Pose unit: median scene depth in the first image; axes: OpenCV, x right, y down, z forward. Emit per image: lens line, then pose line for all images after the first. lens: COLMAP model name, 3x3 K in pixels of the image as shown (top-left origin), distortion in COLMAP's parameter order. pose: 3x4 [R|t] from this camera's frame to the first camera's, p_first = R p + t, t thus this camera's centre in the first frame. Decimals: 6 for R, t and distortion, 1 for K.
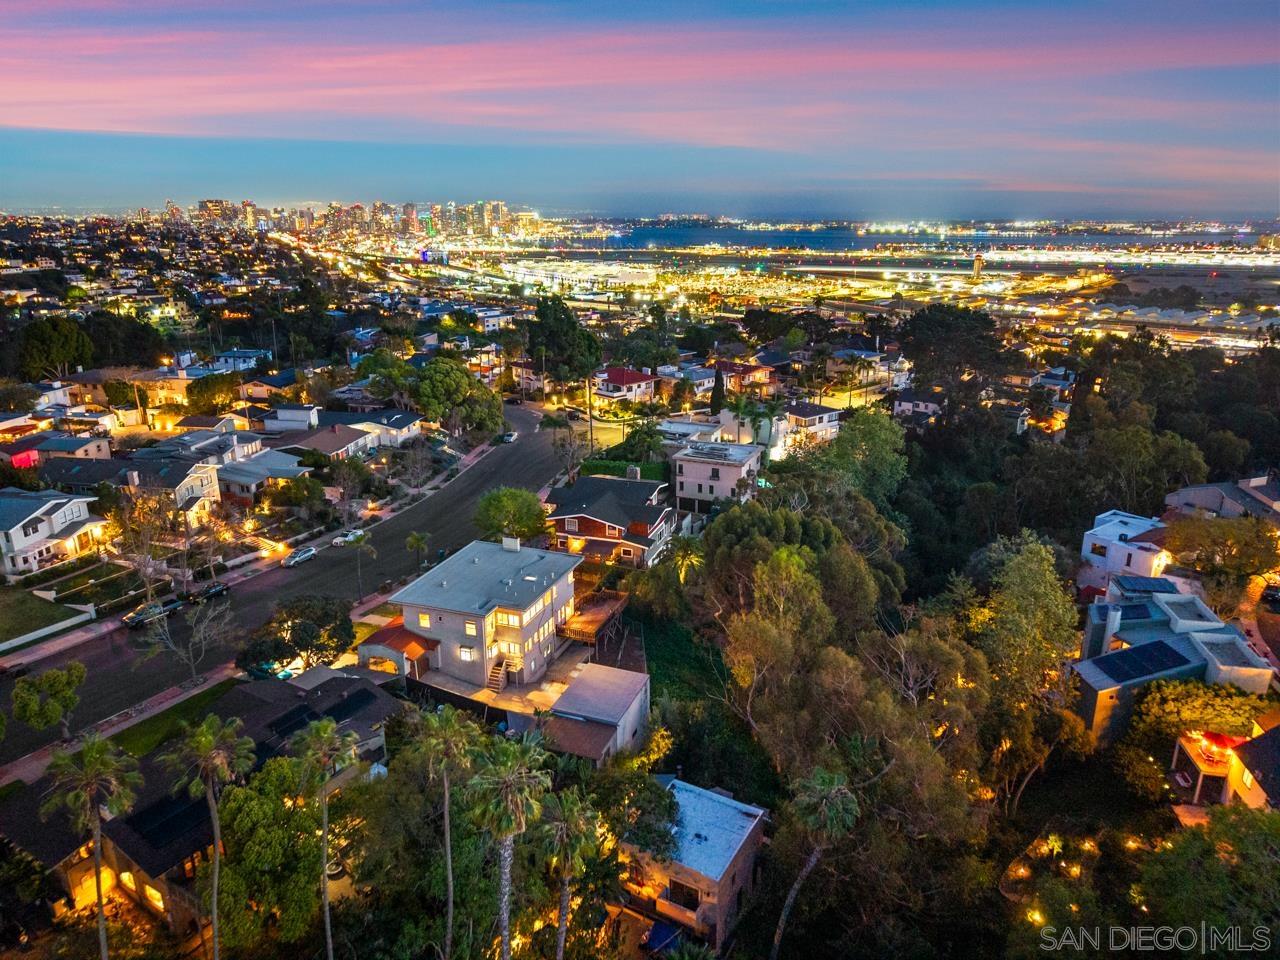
lens RADIAL K [[849.9, 0, 650.3], [0, 849.9, 489.9], [0, 0, 1]] dist [0.018136, -0.012128]
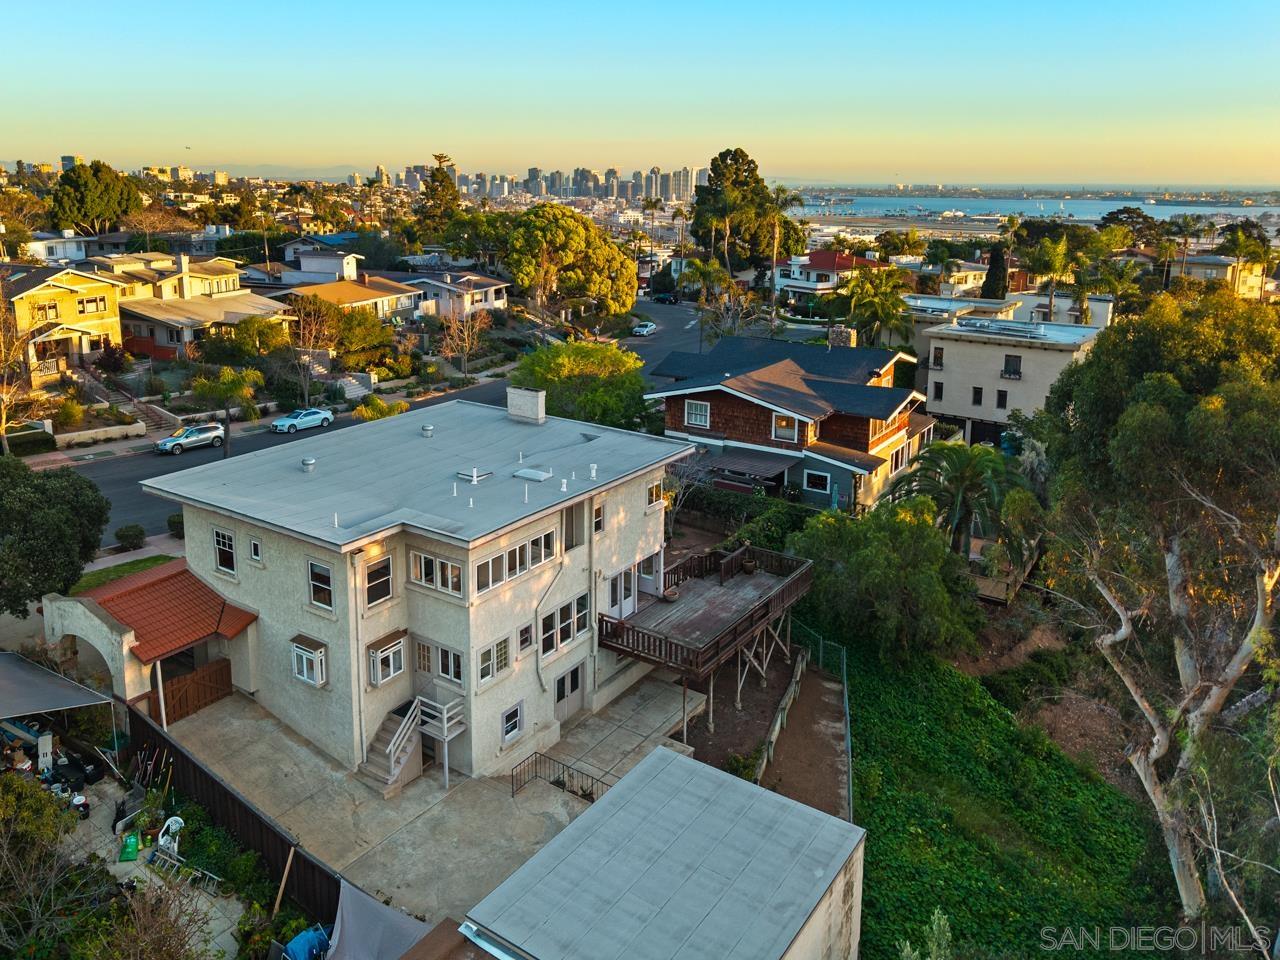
lens RADIAL K [[914.9, 0, 603.5], [0, 914.9, 371.1], [0, 0, 1]] dist [0.028974, -0.023505]
pose [[0.959502, 0.044411, -0.278179, -0.003327], [-0.082511, 0.988492, -0.126789, 0.065394], [0.269347, 0.144607, 0.952124, 0.379866]]
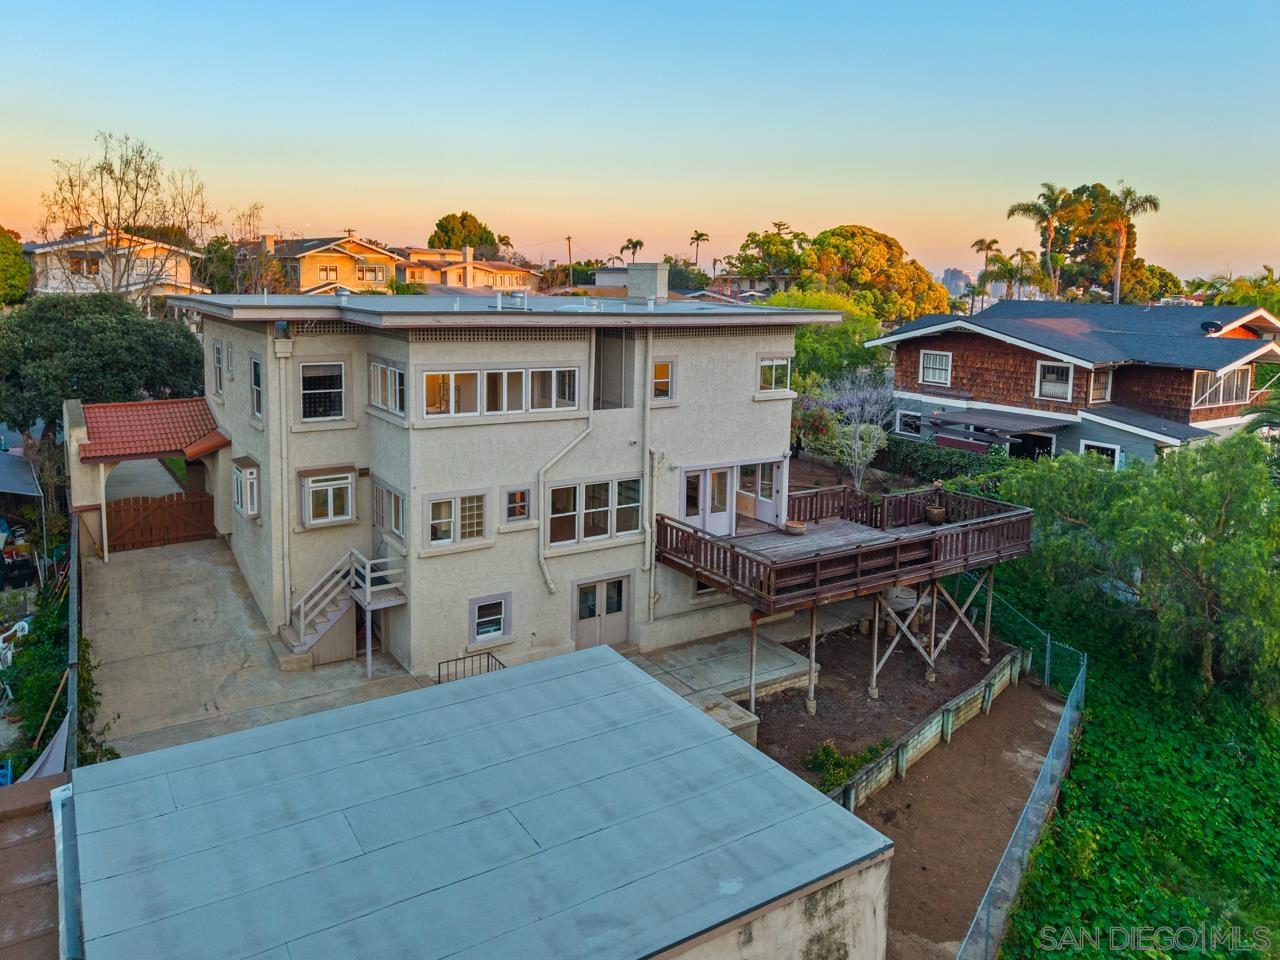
lens RADIAL K [[849.9, 0, 610.9], [0, 849.9, 405.2], [0, 0, 1]] dist [0.018136, -0.012128]
pose [[0.769972, 0.072801, -0.633911, 0.024080], [-0.202828, 0.969867, -0.134979, 0.102151], [0.604983, 0.232505, 0.761536, 0.488322]]
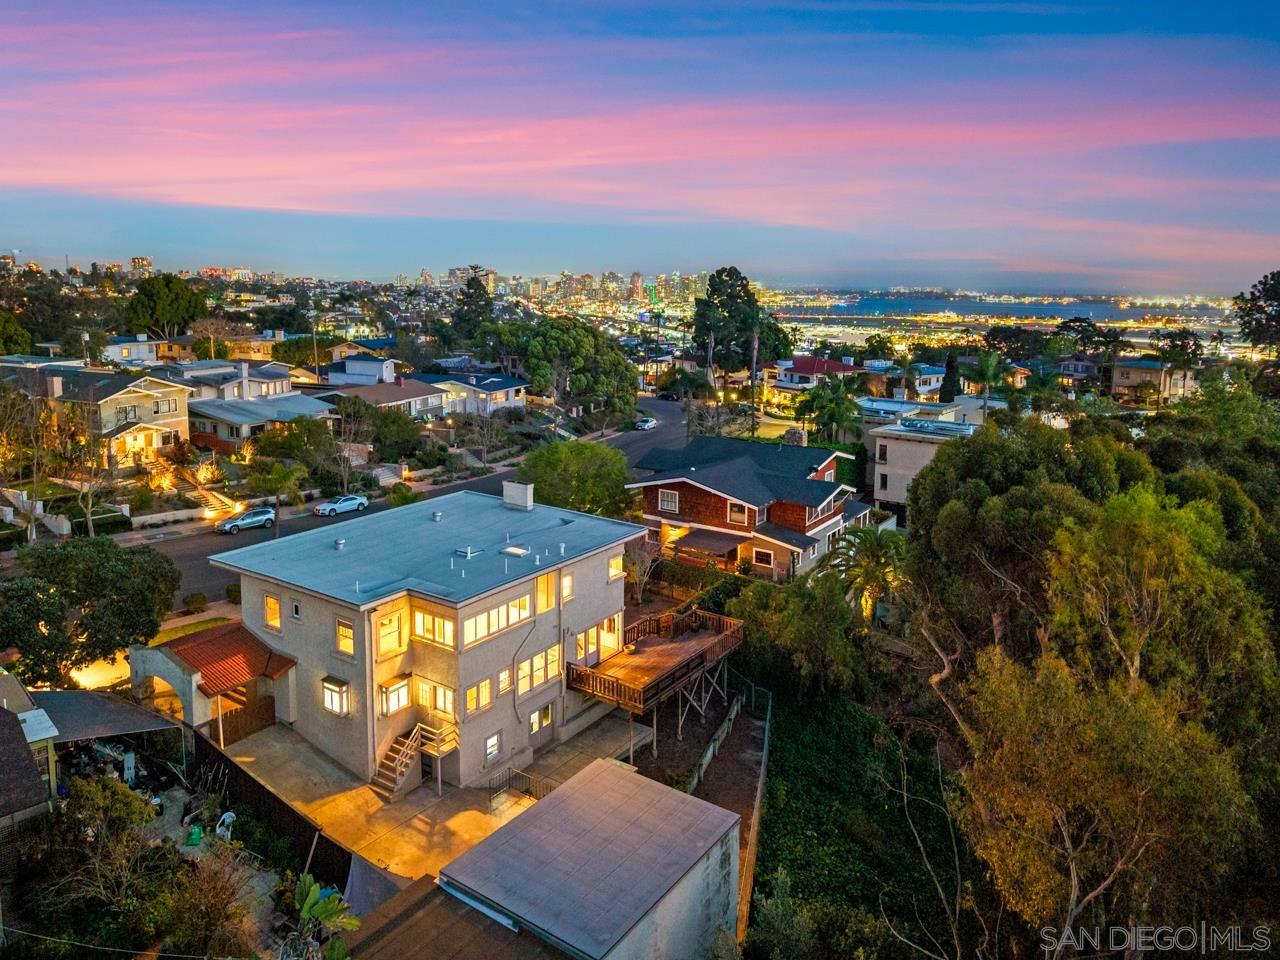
lens RADIAL K [[849.9, 0, 643.4], [0, 849.9, 407.1], [0, 0, 1]] dist [0.018136, -0.012128]
pose [[0.963362, 0.033389, -0.266119, 0.029368], [-0.084643, 0.979363, -0.183533, 0.064462], [0.254499, 0.199334, 0.946307, 0.337738]]
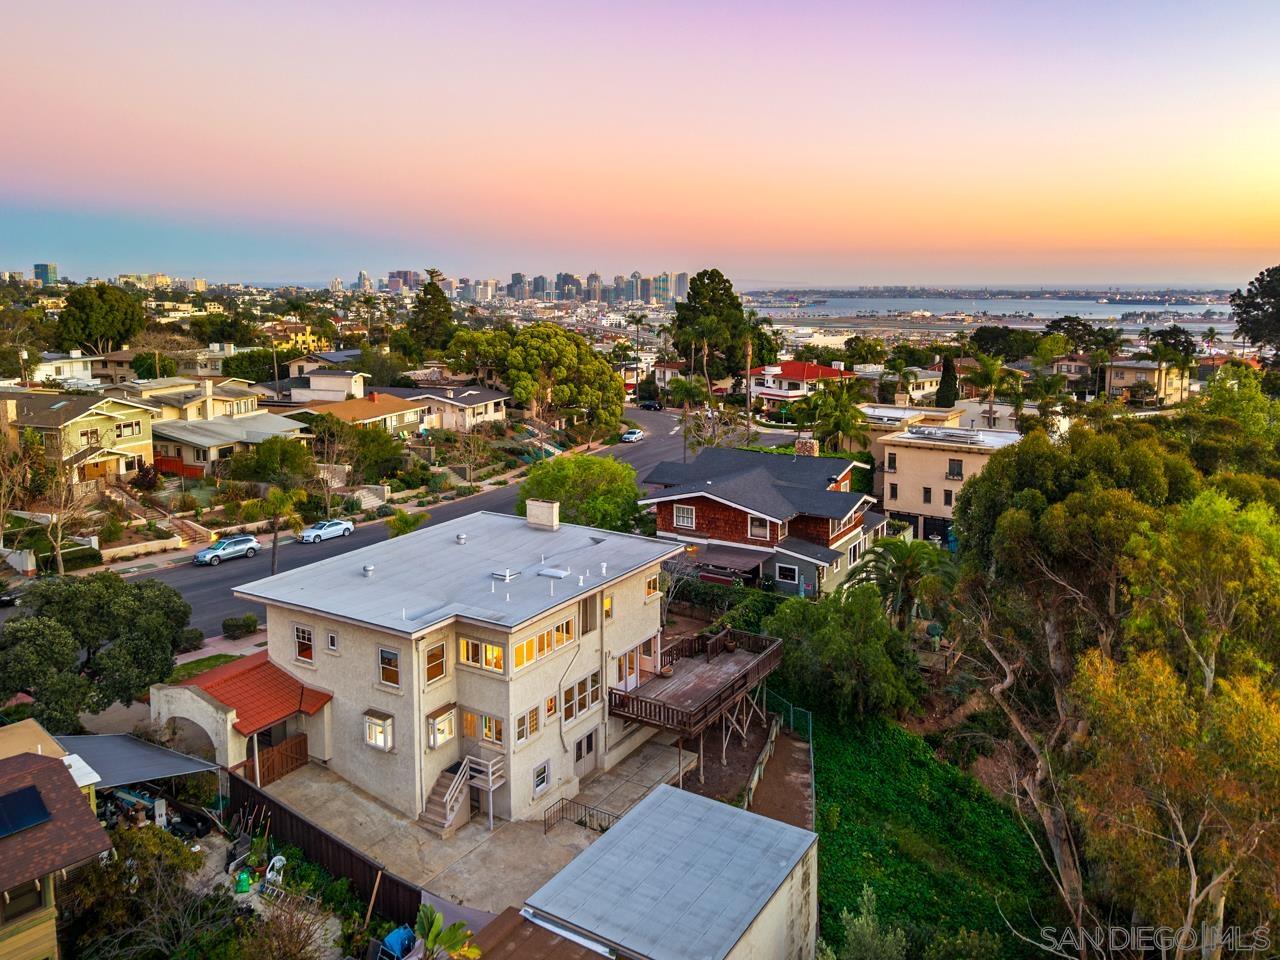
lens RADIAL K [[914.9, 0, 648.2], [0, 914.9, 405.1], [0, 0, 1]] dist [0.028974, -0.023505]
pose [[0.976556, 0.011002, -0.214980, 0.006236], [-0.055160, 0.978138, -0.200510, 0.067744], [0.208074, 0.207668, 0.955813, 0.319480]]
